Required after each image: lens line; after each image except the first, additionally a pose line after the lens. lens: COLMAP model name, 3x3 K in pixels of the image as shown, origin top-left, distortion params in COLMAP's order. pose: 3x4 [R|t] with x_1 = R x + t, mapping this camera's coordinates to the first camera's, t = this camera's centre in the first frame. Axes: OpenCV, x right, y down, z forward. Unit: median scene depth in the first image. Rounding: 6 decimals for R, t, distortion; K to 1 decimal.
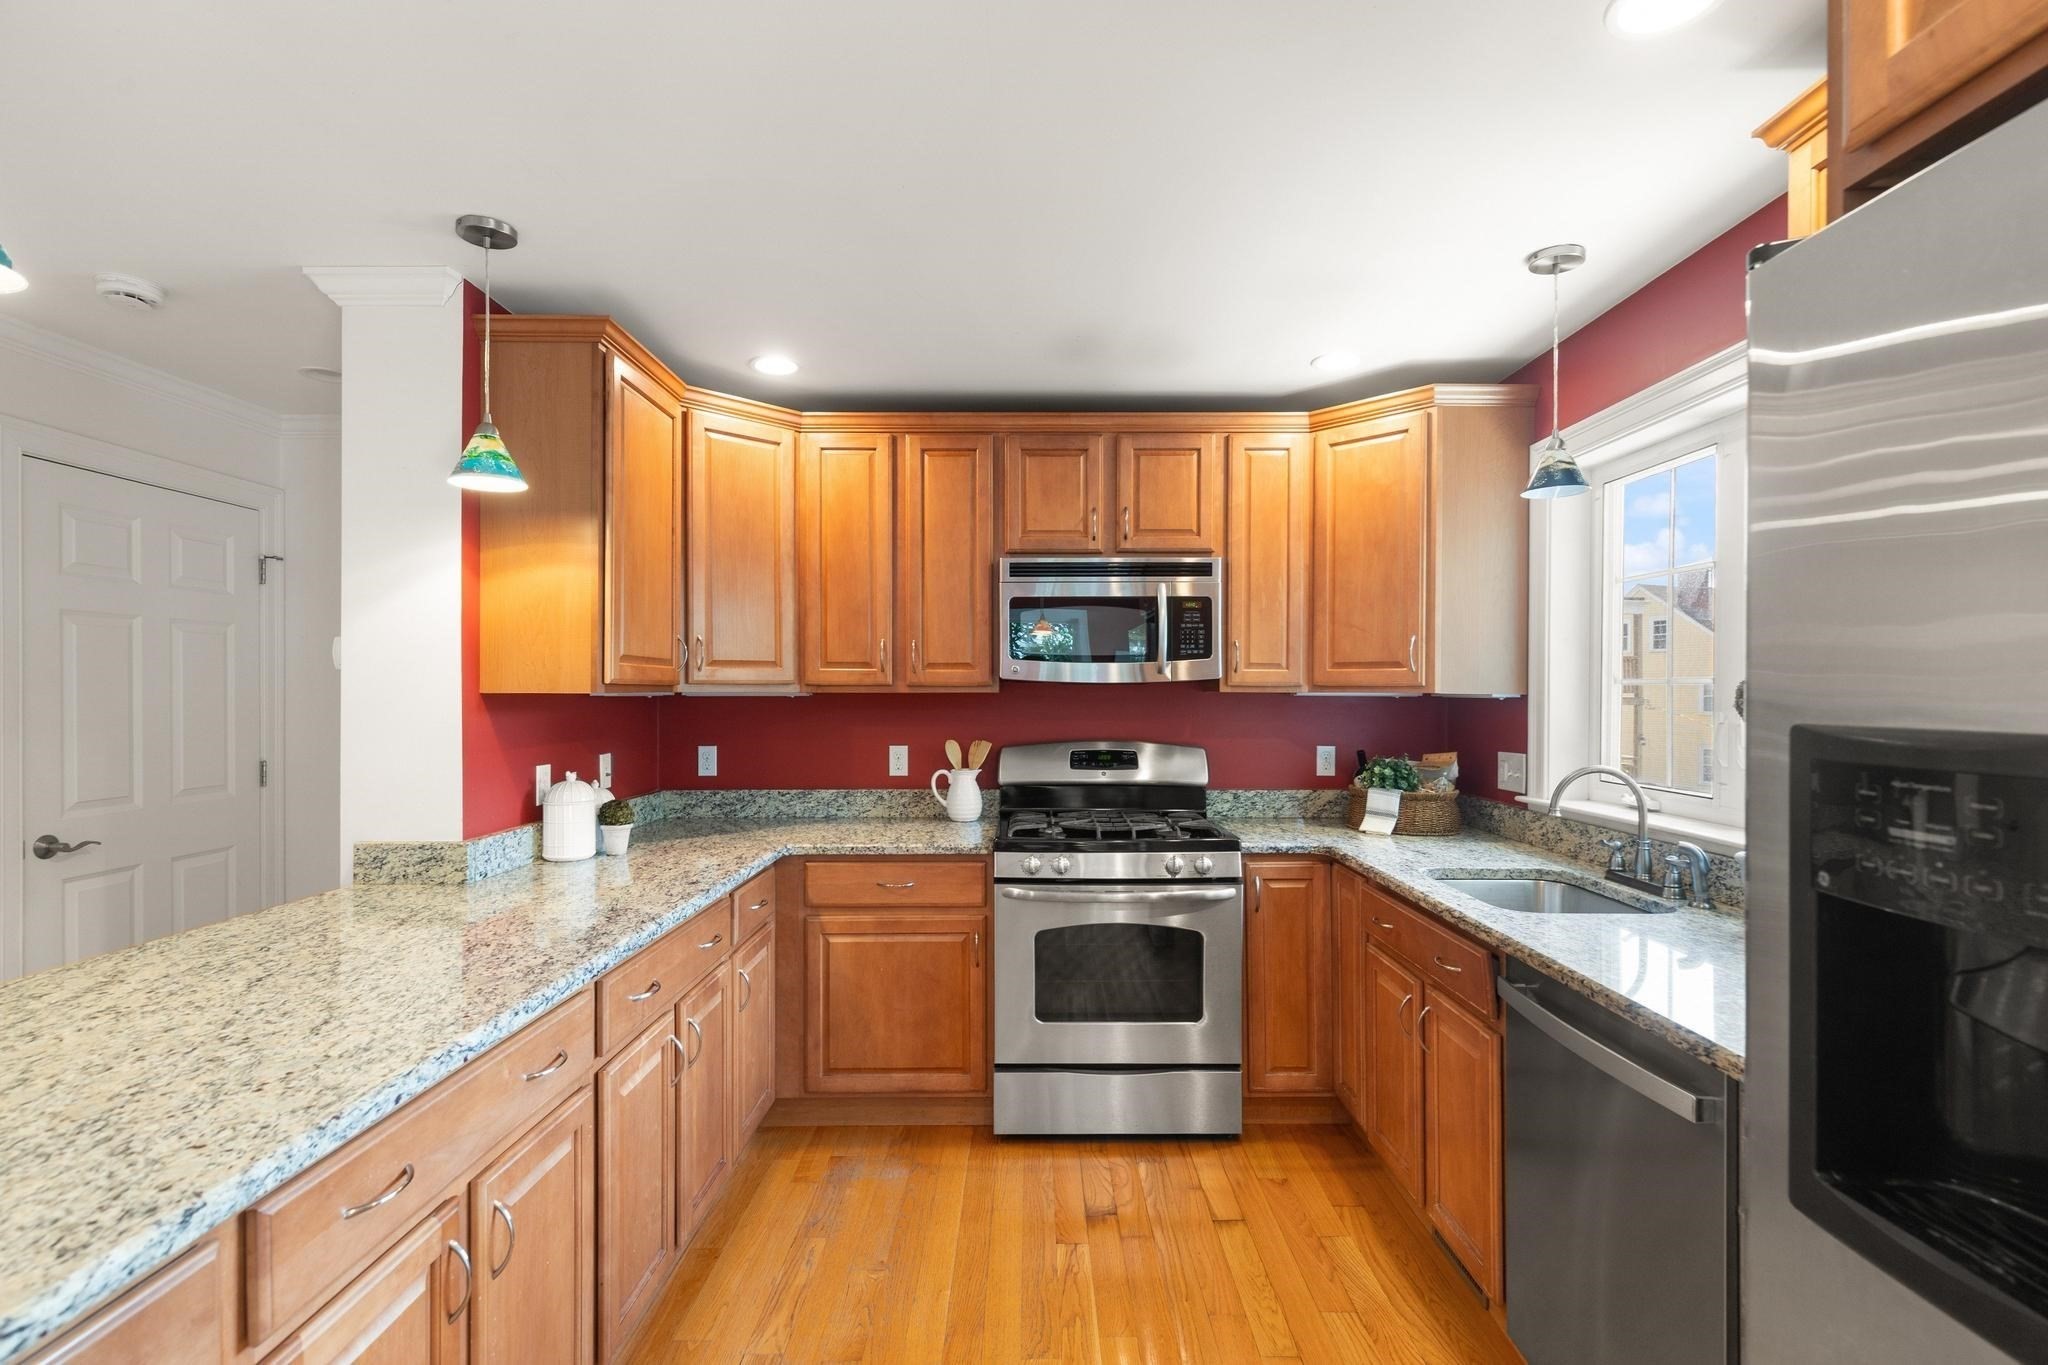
lens RADIAL K [[939.3, 0, 1034.4], [0, 939.3, 692.8], [0, 0, 1]] dist [0.009031, -0.000908]
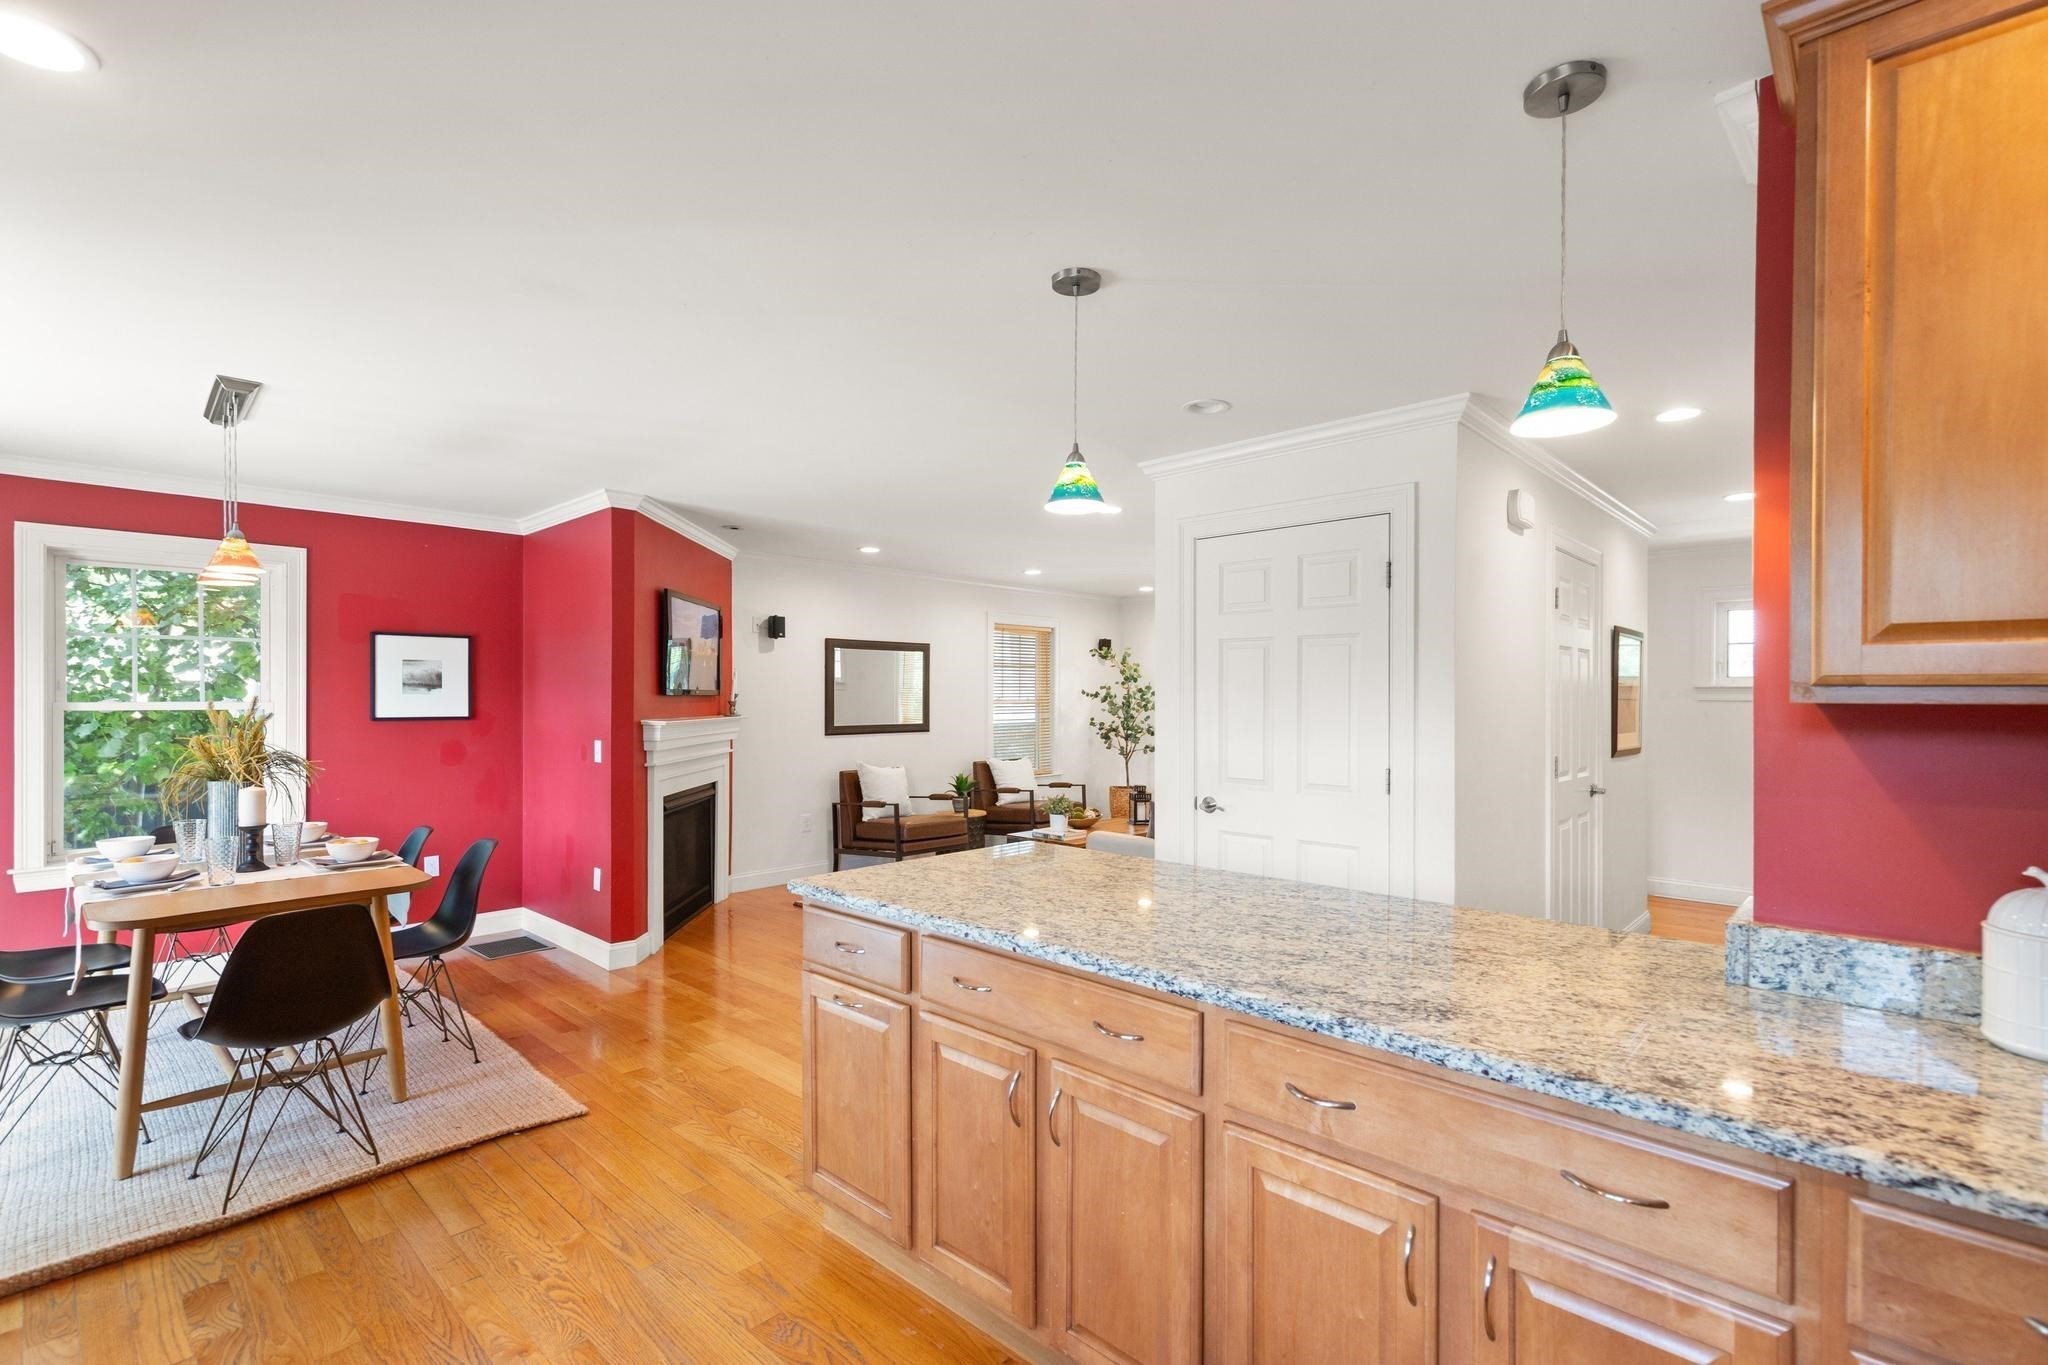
lens RADIAL K [[930.0, 0, 1025.2], [0, 930.0, 695.2], [0, 0, 1]] dist [0.001903, 0.000006]
pose [[-0.684385, -0.002040, -0.729118, 0.178079], [-0.005249, 0.999984, 0.002129, -0.002714], [0.729102, 0.005284, -0.684385, 0.814483]]
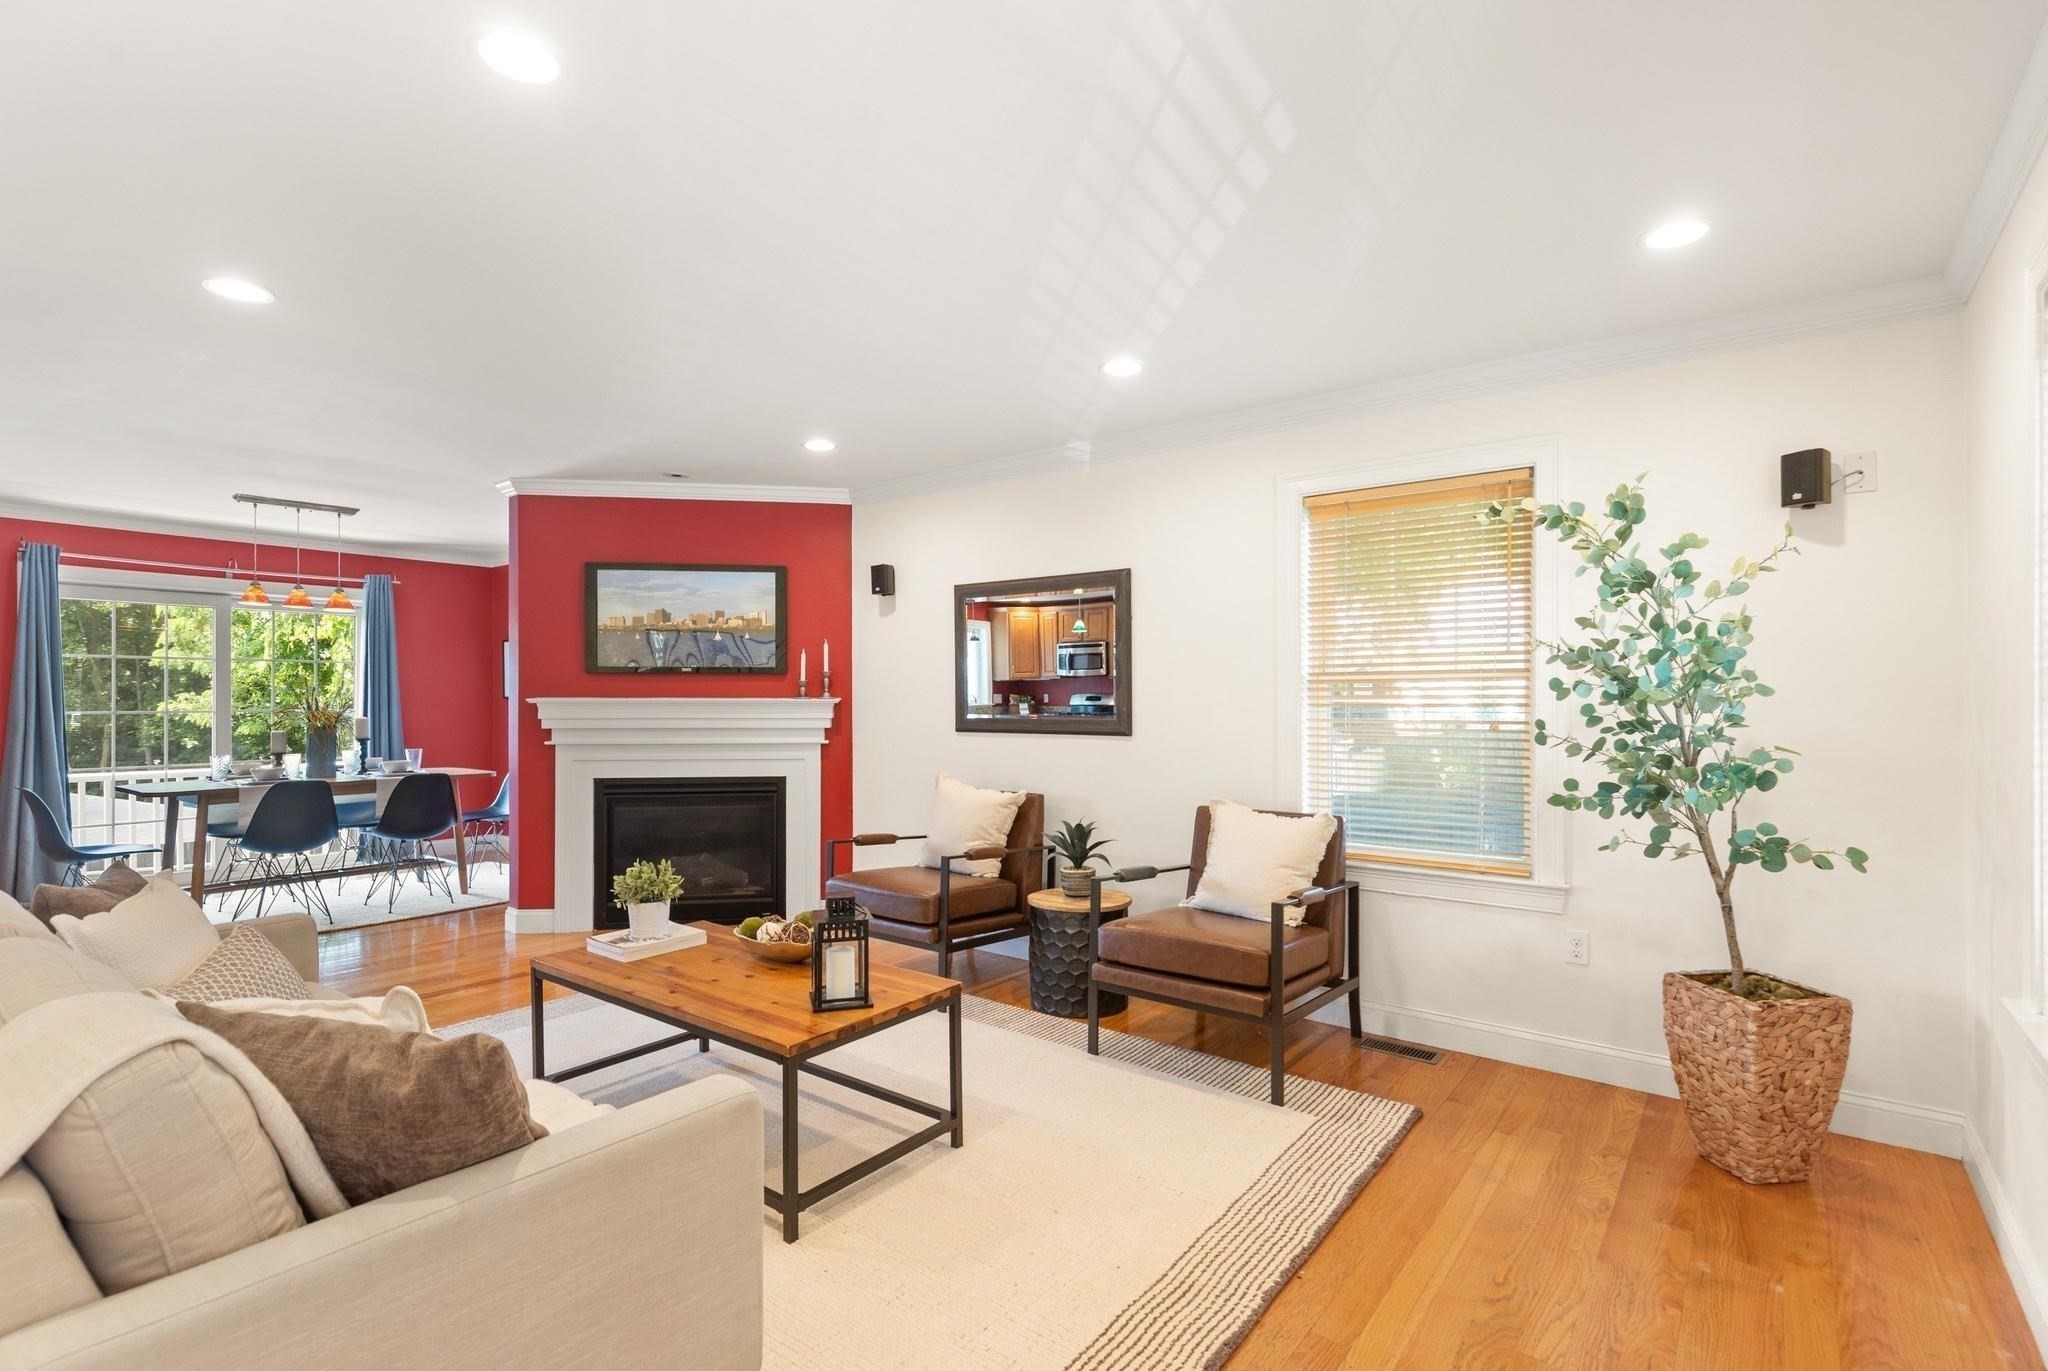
lens RADIAL K [[955.4, 0, 1030.9], [0, 955.4, 694.8], [0, 0, 1]] dist [0.001499, -0.000336]
pose [[-0.801815, -0.000468, 0.597572, -2.163087], [0.003920, 0.999974, 0.006043, 0.034041], [-0.597559, 0.007188, -0.801792, 0.078003]]
